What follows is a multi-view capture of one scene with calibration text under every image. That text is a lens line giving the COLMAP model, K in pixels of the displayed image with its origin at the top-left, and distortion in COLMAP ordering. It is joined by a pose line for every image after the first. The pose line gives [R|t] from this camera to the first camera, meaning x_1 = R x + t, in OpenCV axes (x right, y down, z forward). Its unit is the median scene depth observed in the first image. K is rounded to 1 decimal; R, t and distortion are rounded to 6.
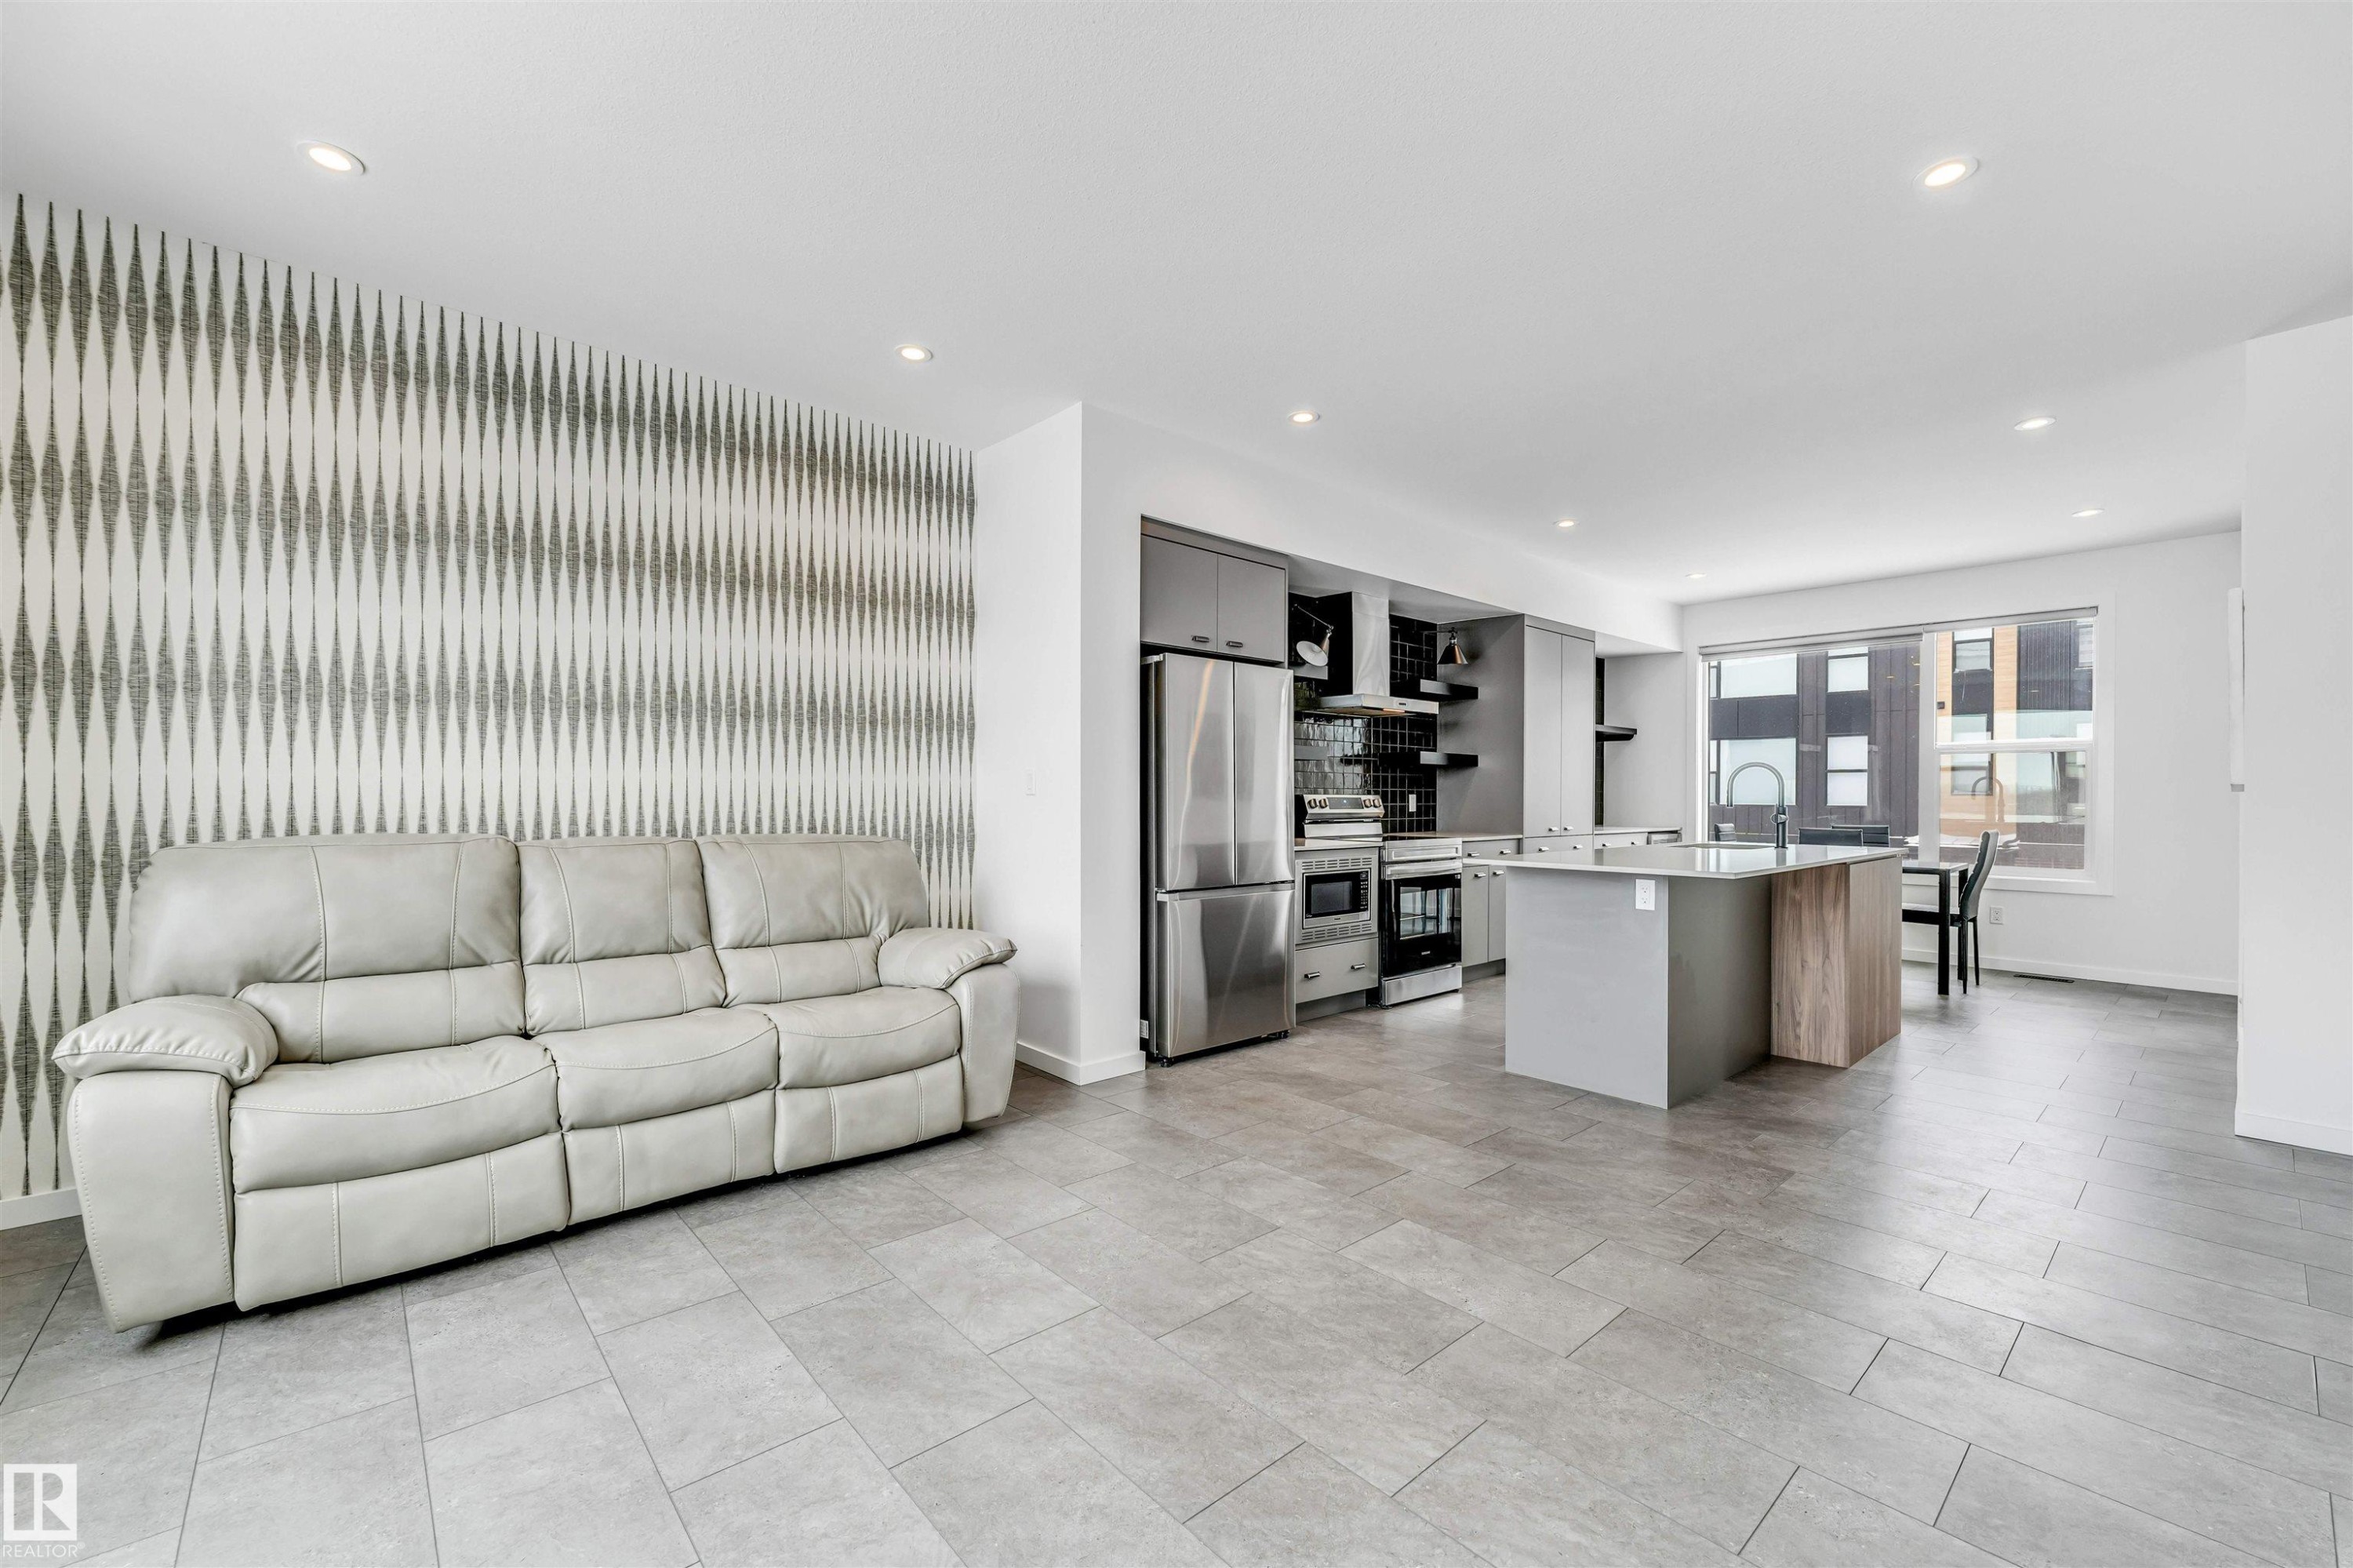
lens RADIAL K [[952.4, 0, 1174.8], [0, 952.4, 798.1], [0, 0, 1]] dist [-0.002088, 0.000745]
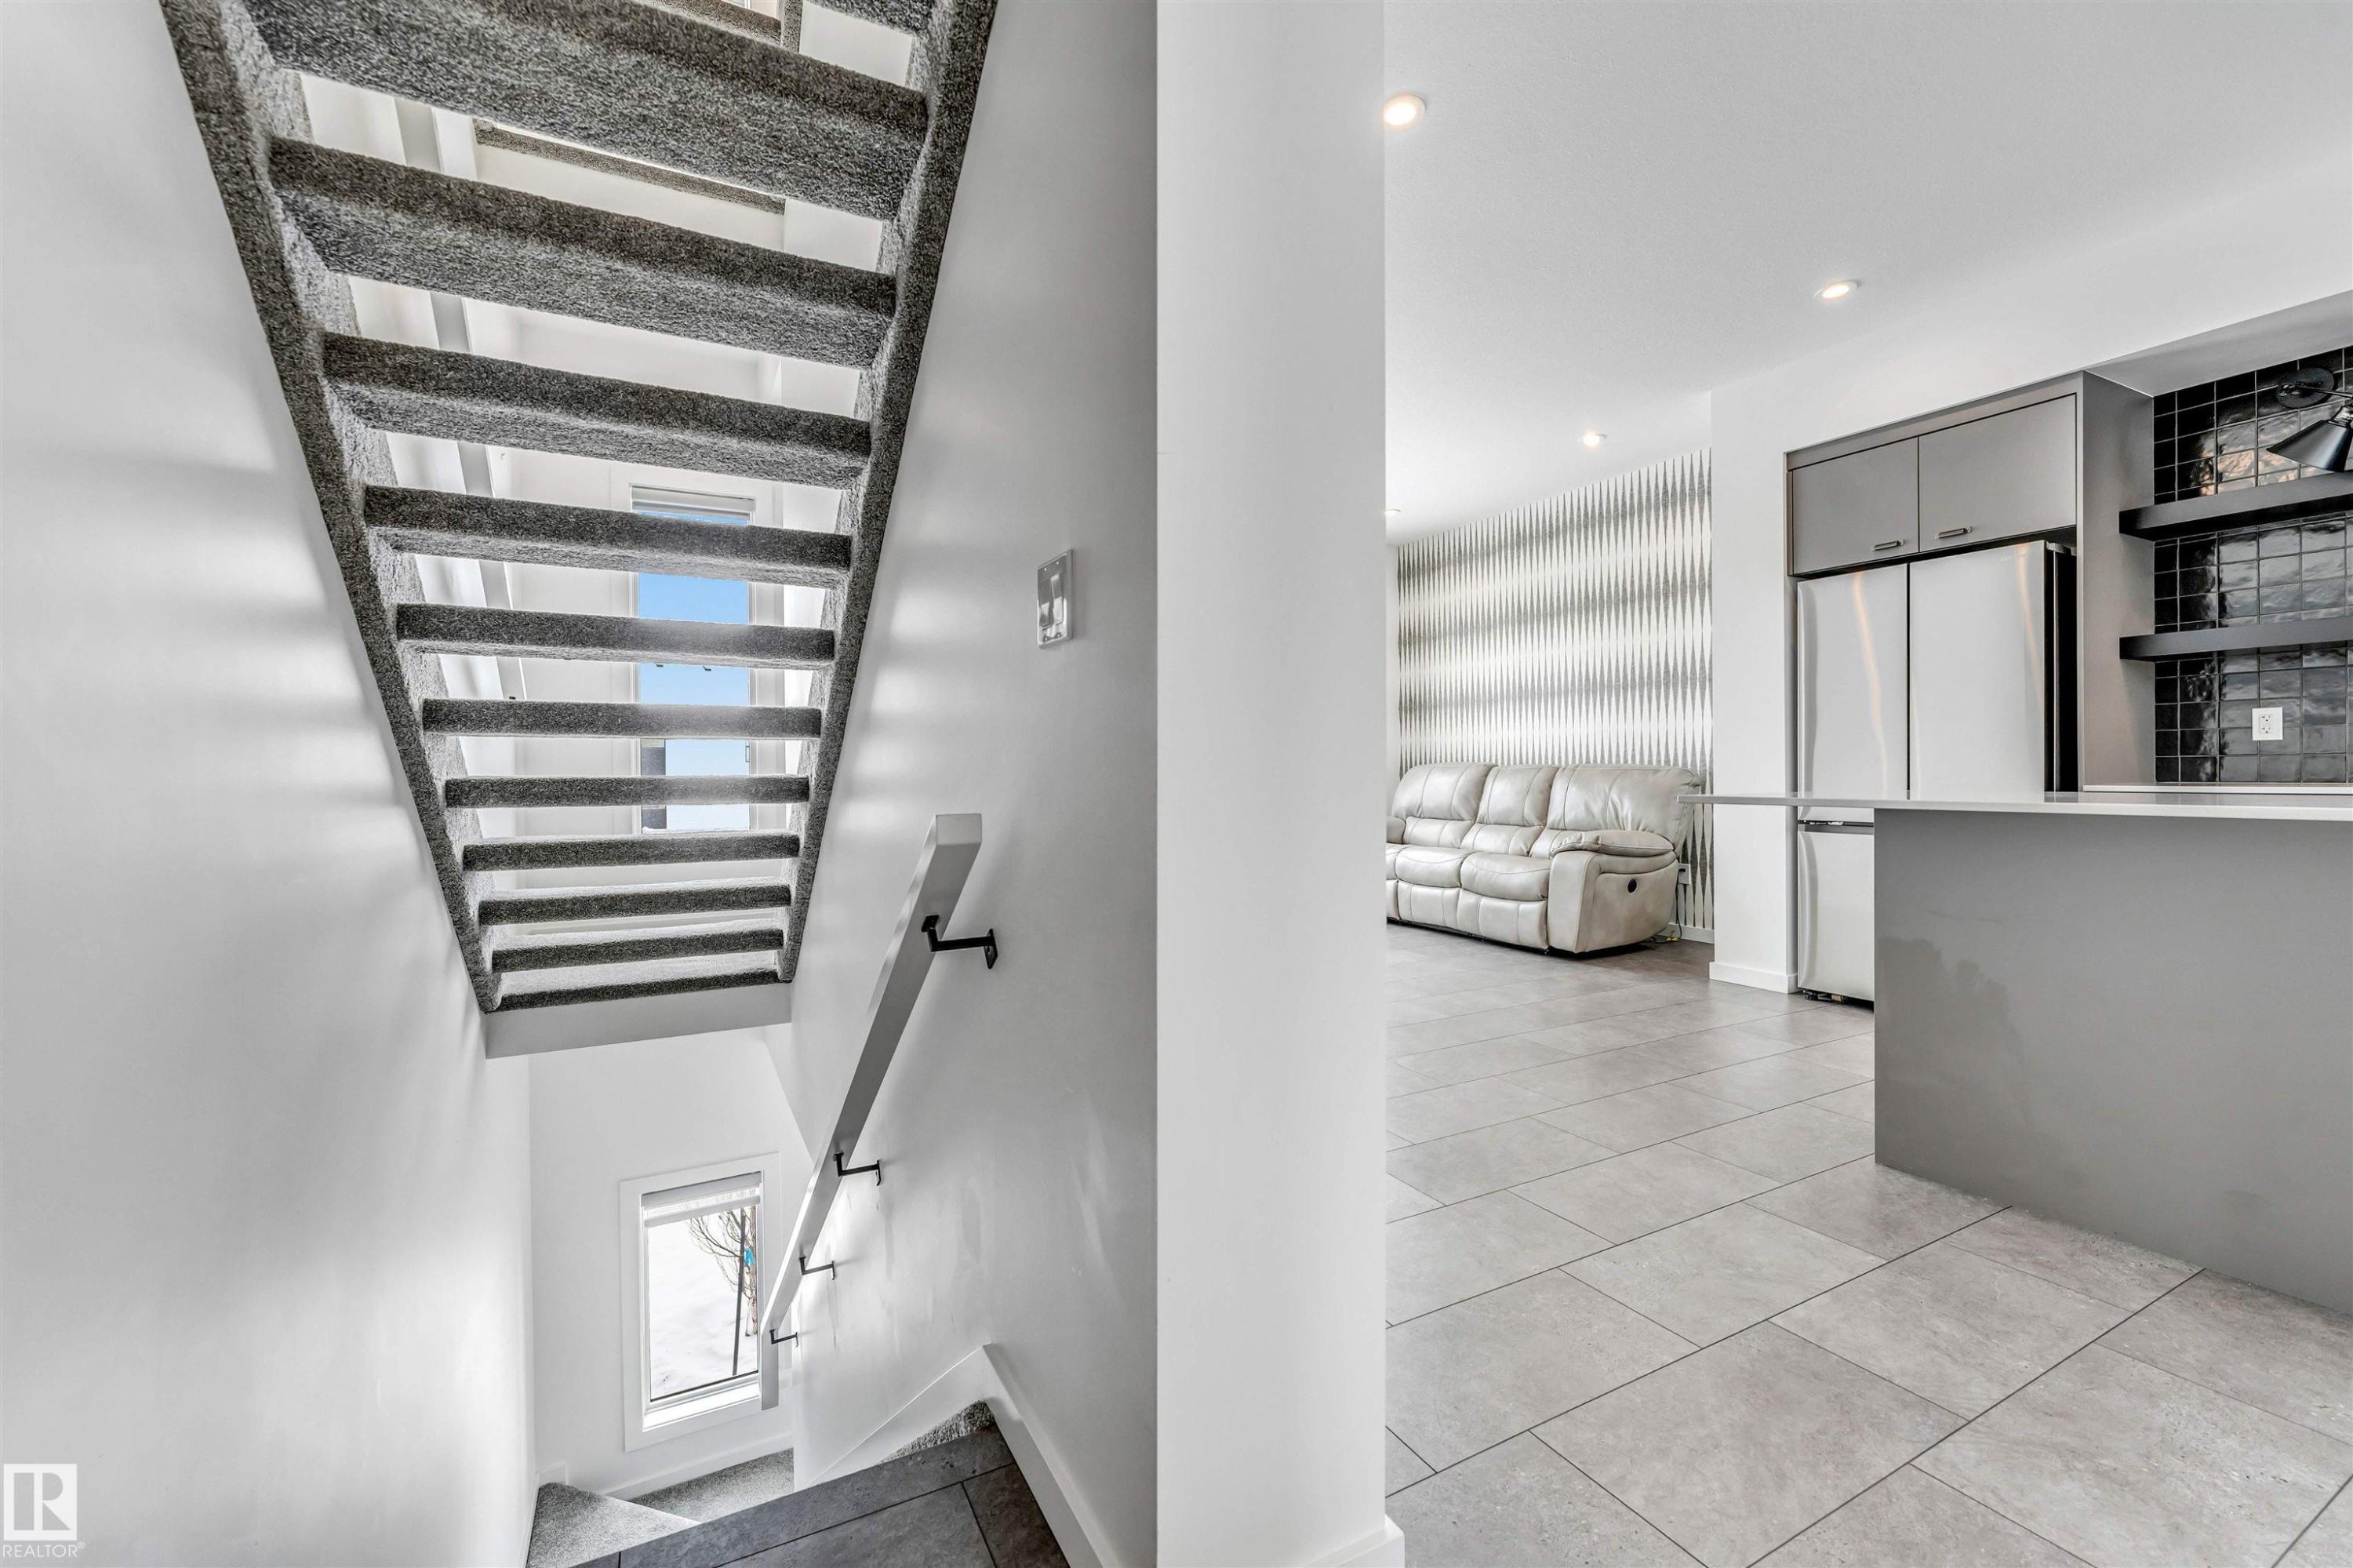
lens RADIAL K [[952.4, 0, 1145.7], [0, 952.4, 777.3], [0, 0, 1]] dist [-0.002088, 0.000745]
pose [[-0.252994, 0.002690, -0.967464, 1.044375], [0.005763, 0.999983, 0.001273, 0.043128], [0.967451, -0.005253, -0.253005, 0.546235]]
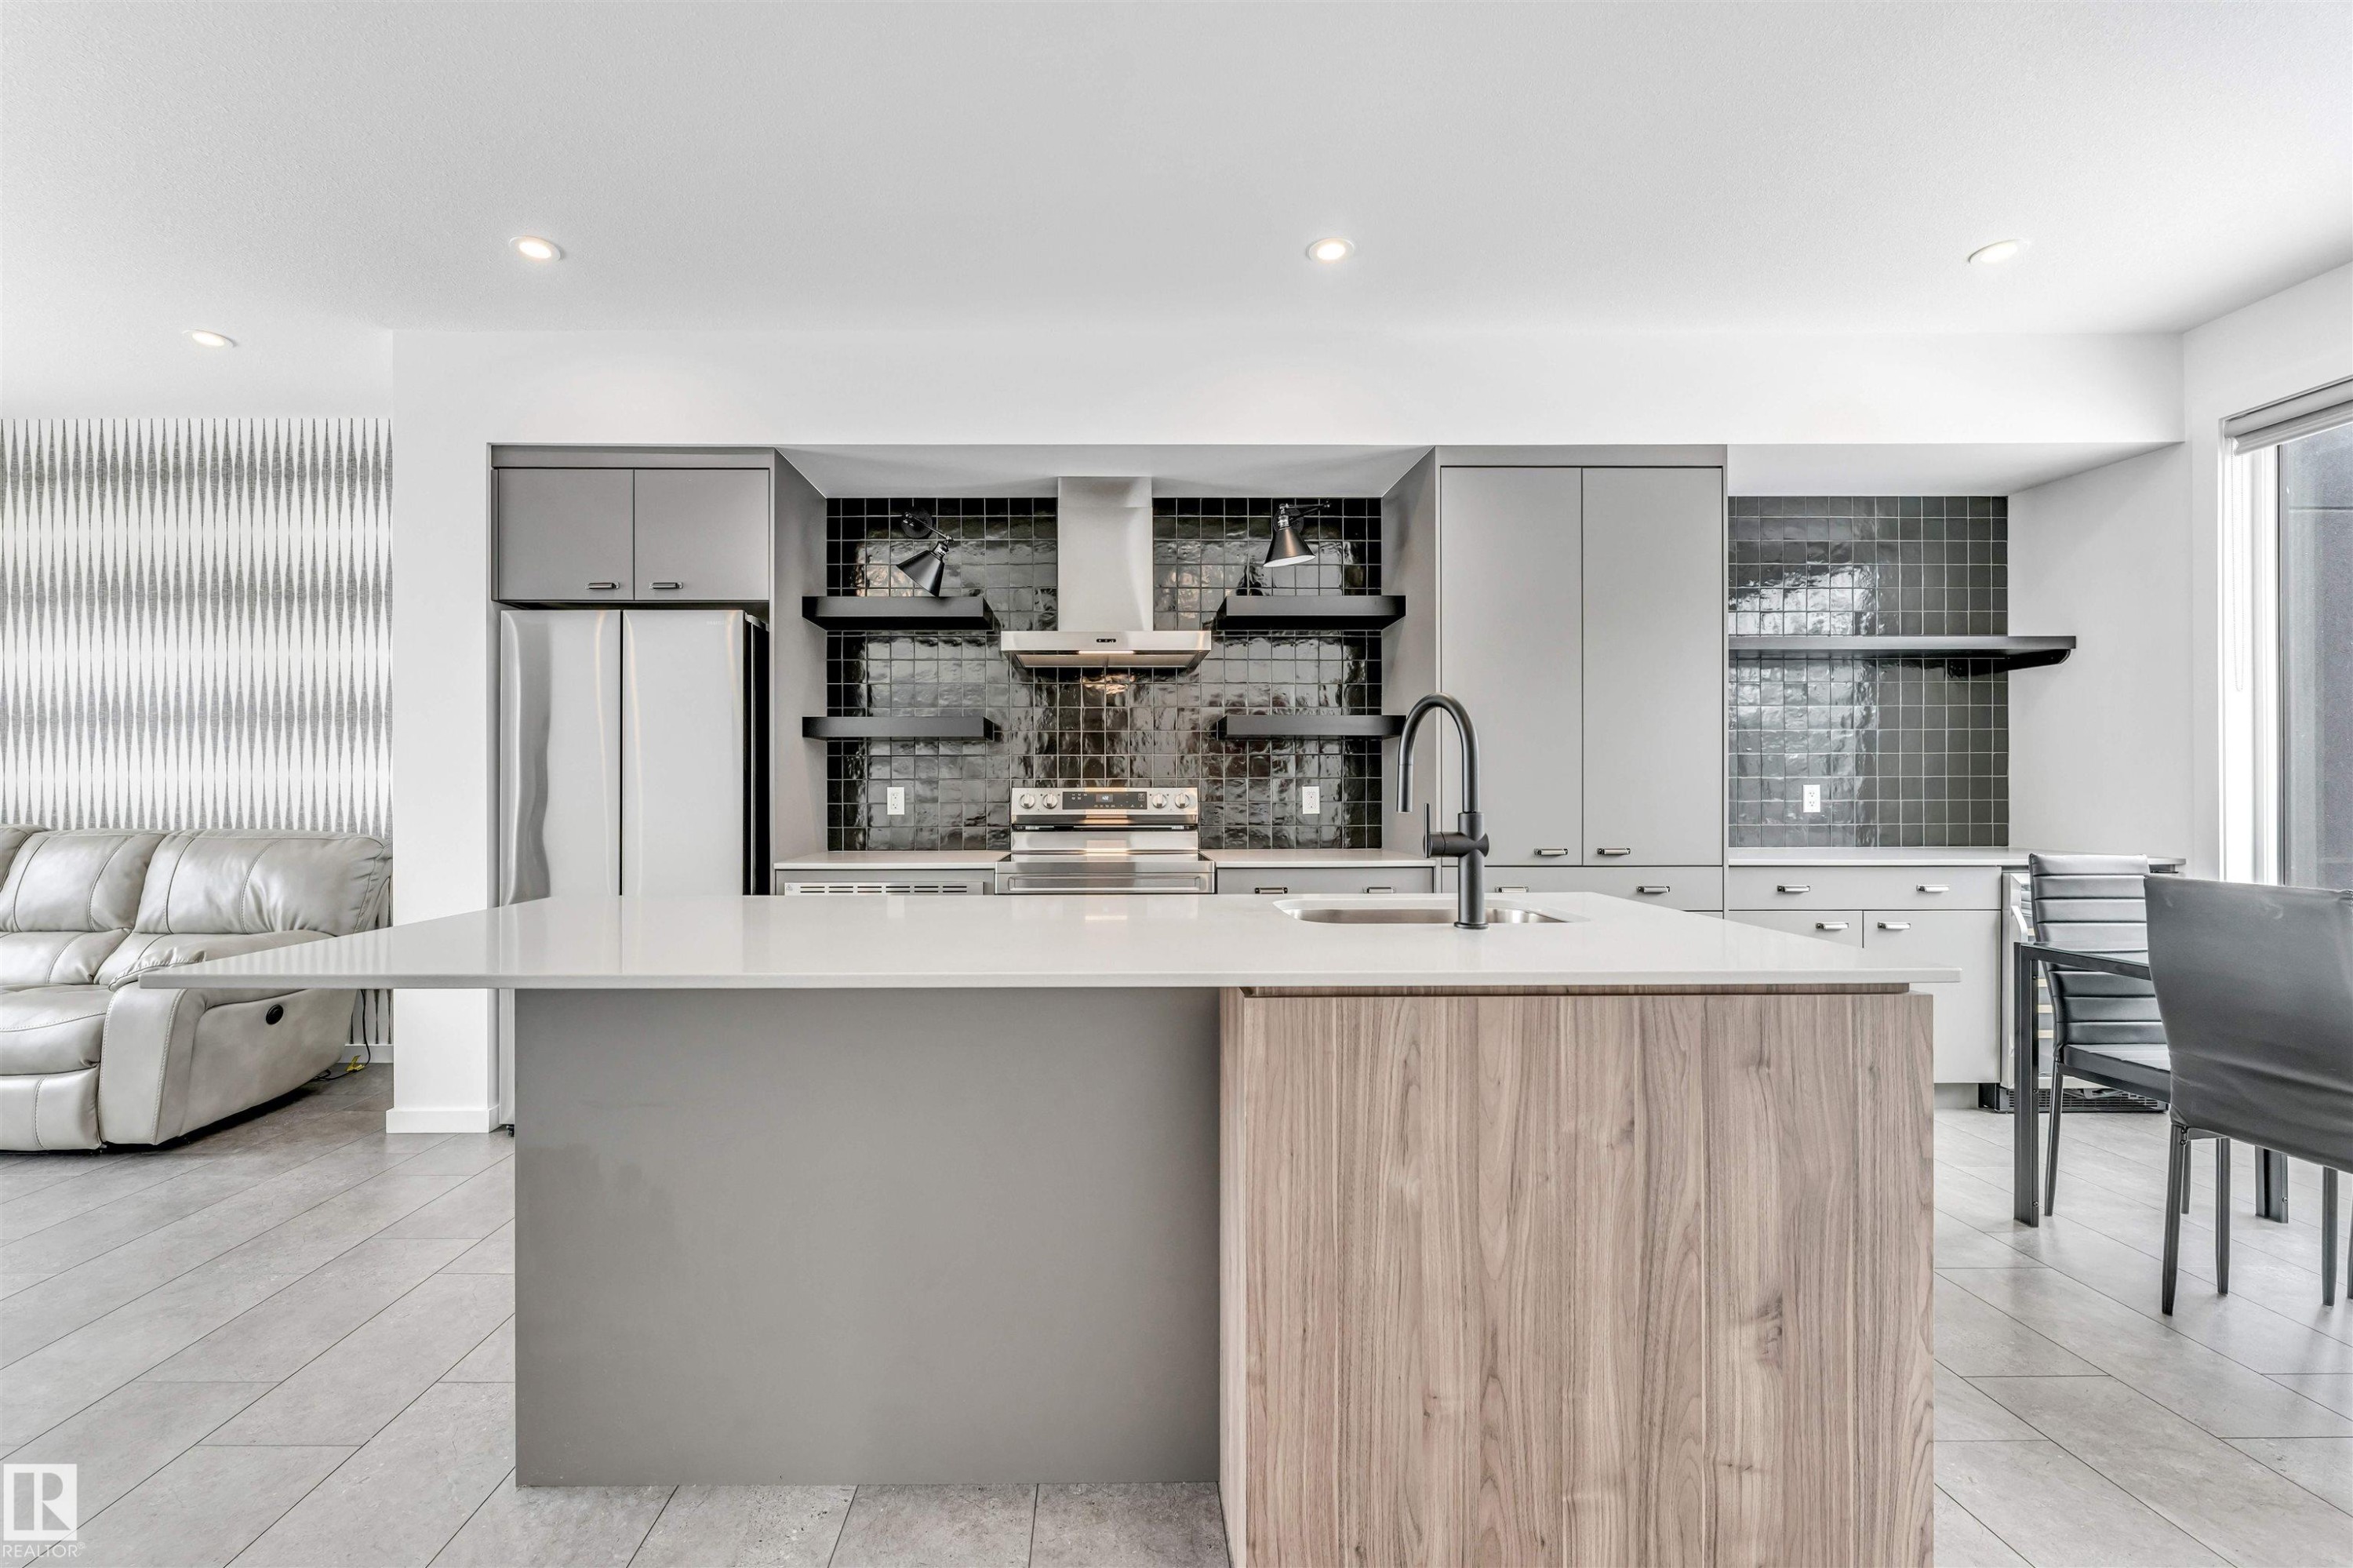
lens RADIAL K [[952.4, 0, 1124.6], [0, 952.4, 793.2], [0, 0, 1]] dist [-0.002088, 0.000745]
pose [[0.754403, -0.004190, -0.656398, 0.831255], [0.003219, 0.999991, -0.002684, 0.002846], [0.656404, -0.000088, 0.754410, 0.687870]]
